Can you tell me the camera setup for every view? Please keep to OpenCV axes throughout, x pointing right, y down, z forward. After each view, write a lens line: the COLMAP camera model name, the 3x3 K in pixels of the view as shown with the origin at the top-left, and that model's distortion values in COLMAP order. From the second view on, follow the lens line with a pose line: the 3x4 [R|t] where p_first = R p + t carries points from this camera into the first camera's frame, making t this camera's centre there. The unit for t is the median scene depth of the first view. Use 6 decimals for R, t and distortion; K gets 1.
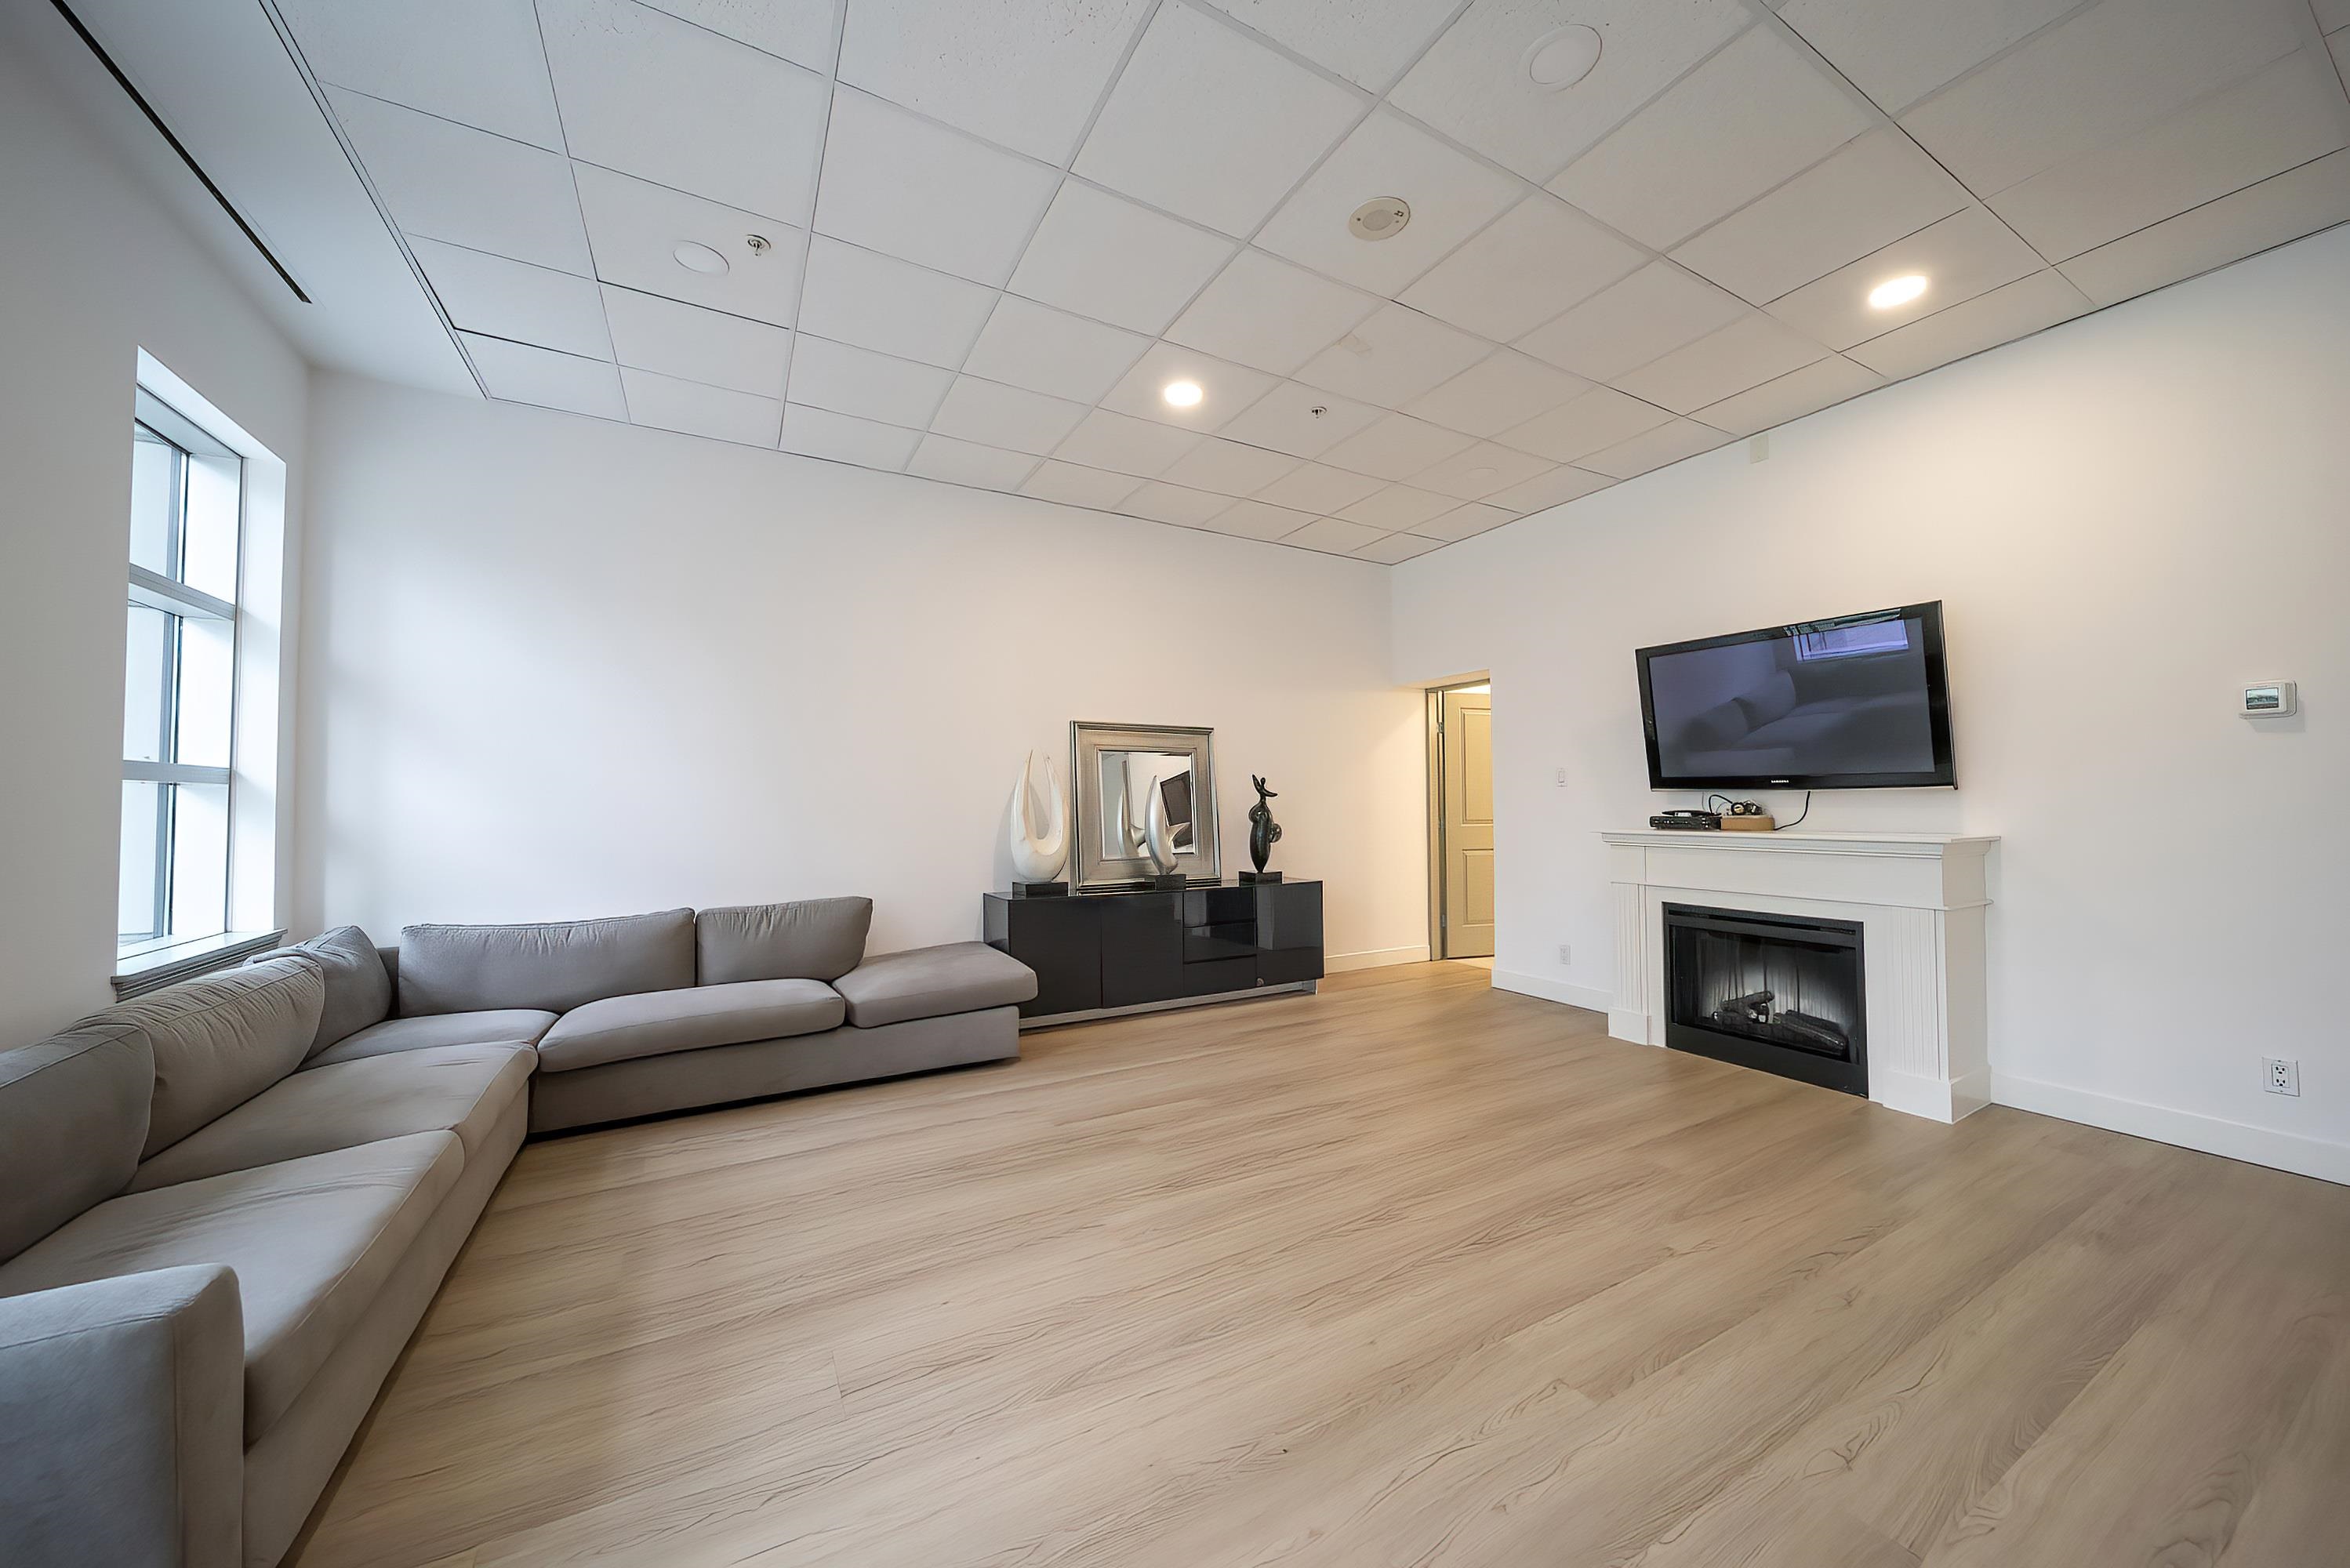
lens RADIAL K [[824.0, 0, 1181.8], [0, 824.0, 781.8], [0, 0, 1]] dist [-0.001867, -0.000415]
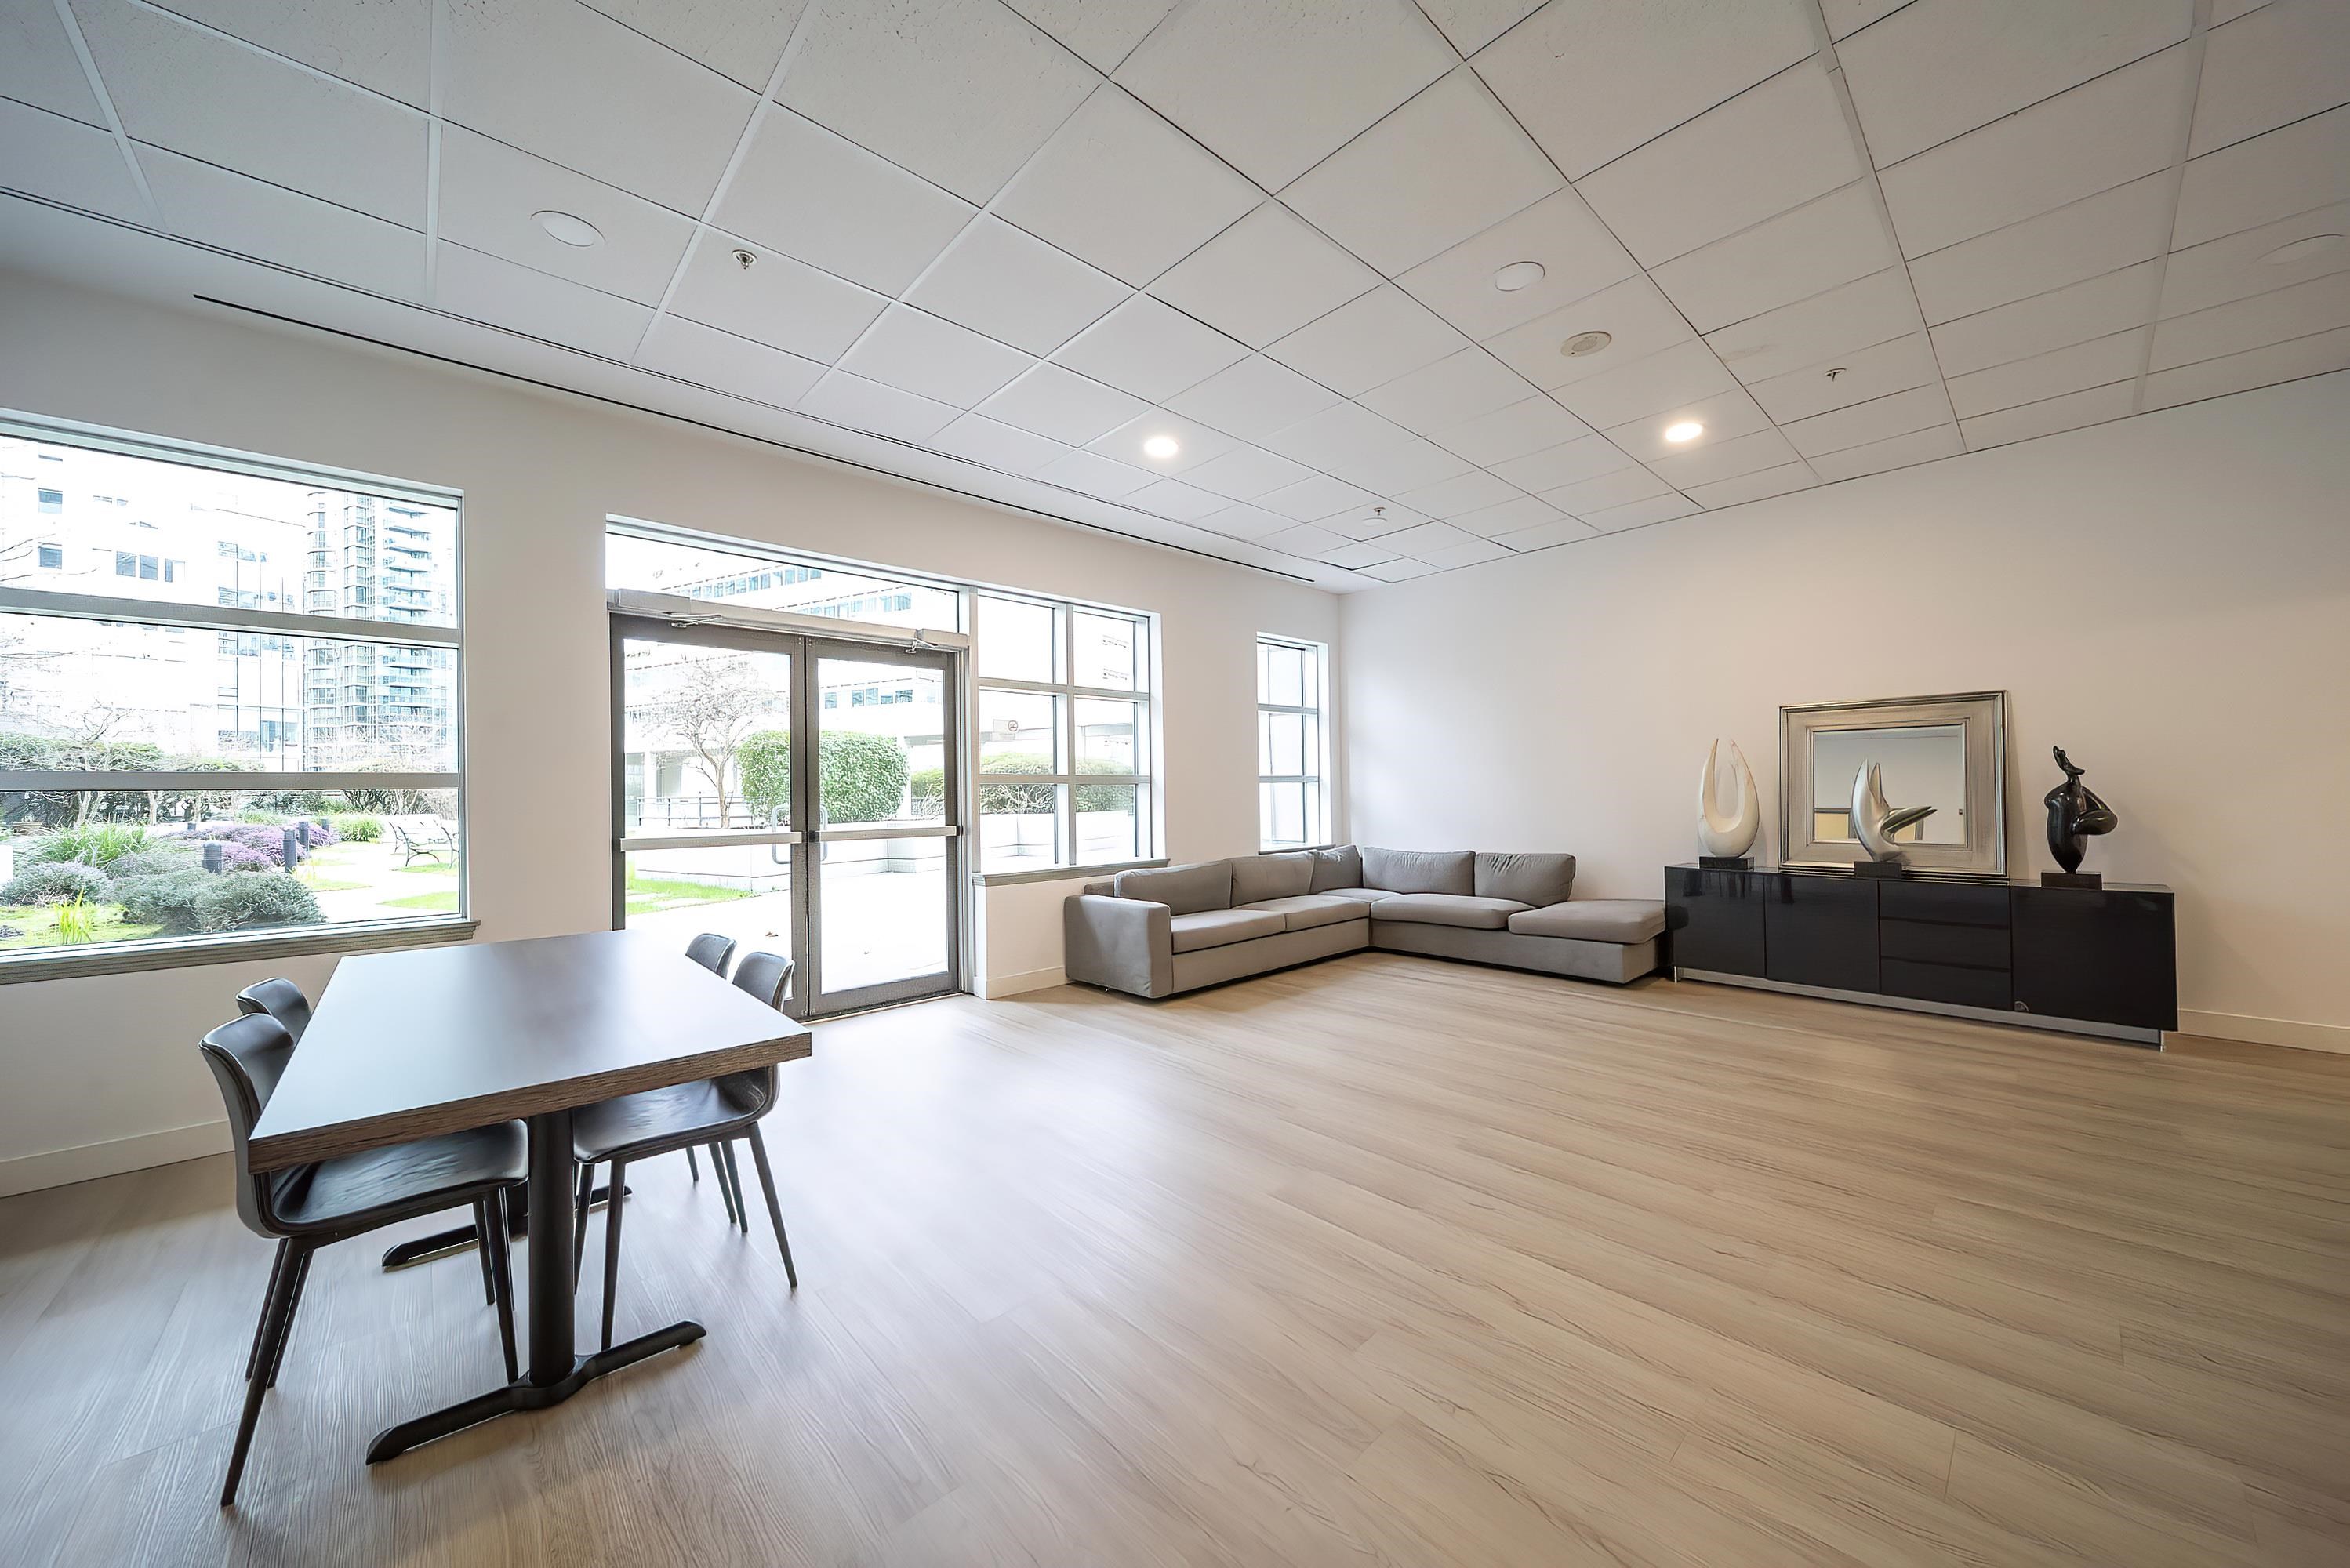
lens RADIAL K [[827.0, 0, 1190.4], [0, 827.0, 785.1], [0, 0, 1]] dist [-0.001945, -0.000425]
pose [[0.243191, -0.005239, -0.969964, 0.999952], [0.040522, 0.999167, 0.004763, -0.014214], [0.969132, -0.040463, 0.243201, 0.037092]]
